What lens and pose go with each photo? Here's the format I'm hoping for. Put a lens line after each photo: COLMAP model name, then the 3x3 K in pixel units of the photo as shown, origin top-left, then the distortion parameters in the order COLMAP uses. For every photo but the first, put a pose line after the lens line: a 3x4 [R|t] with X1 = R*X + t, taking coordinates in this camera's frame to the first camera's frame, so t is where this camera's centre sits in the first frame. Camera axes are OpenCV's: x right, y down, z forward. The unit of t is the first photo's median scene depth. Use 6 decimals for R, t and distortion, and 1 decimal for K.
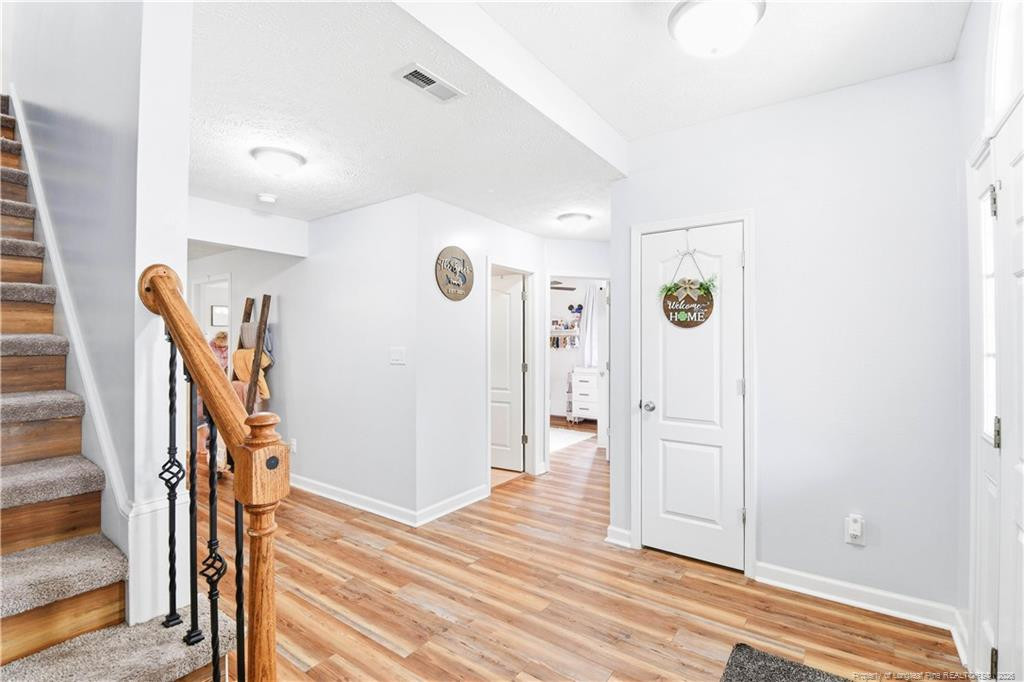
lens RADIAL K [[455.0, 0, 515.8], [0, 455.0, 344.1], [0, 0, 1]] dist [-0.008112, -0.008344]
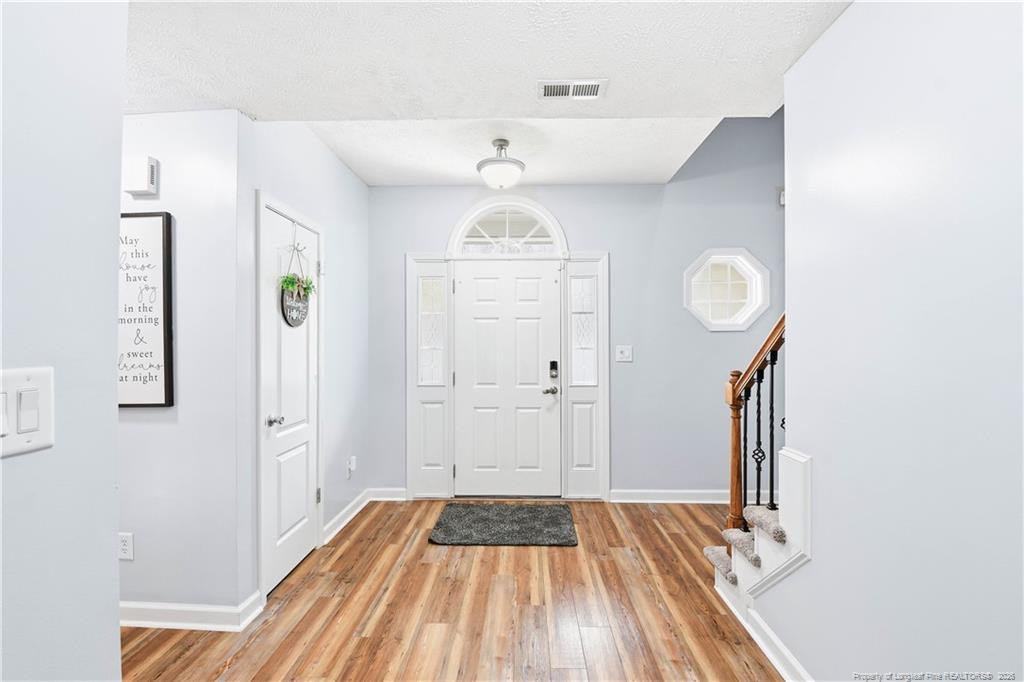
lens RADIAL K [[455.0, 0, 513.6], [0, 455.0, 344.1], [0, 0, 1]] dist [-0.008112, -0.008344]
pose [[-0.560431, -0.004718, 0.828188, -0.672633], [-0.000558, 0.999986, 0.005318, -0.005821], [-0.828201, 0.002518, -0.560426, 1.171772]]
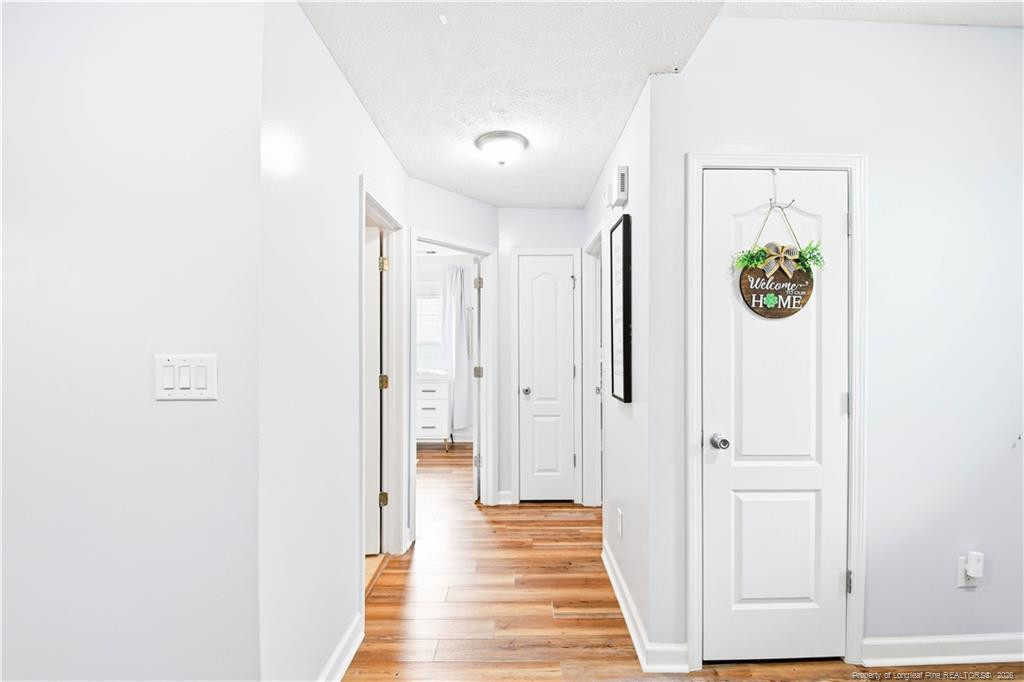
lens RADIAL K [[455.0, 0, 518.6], [0, 455.0, 339.1], [0, 0, 1]] dist [-0.008112, -0.008344]
pose [[0.814185, -0.000337, 0.580605, -0.320028], [0.002358, 0.999994, -0.002726, -0.004649], [-0.580600, 0.003589, 0.814181, 0.689557]]
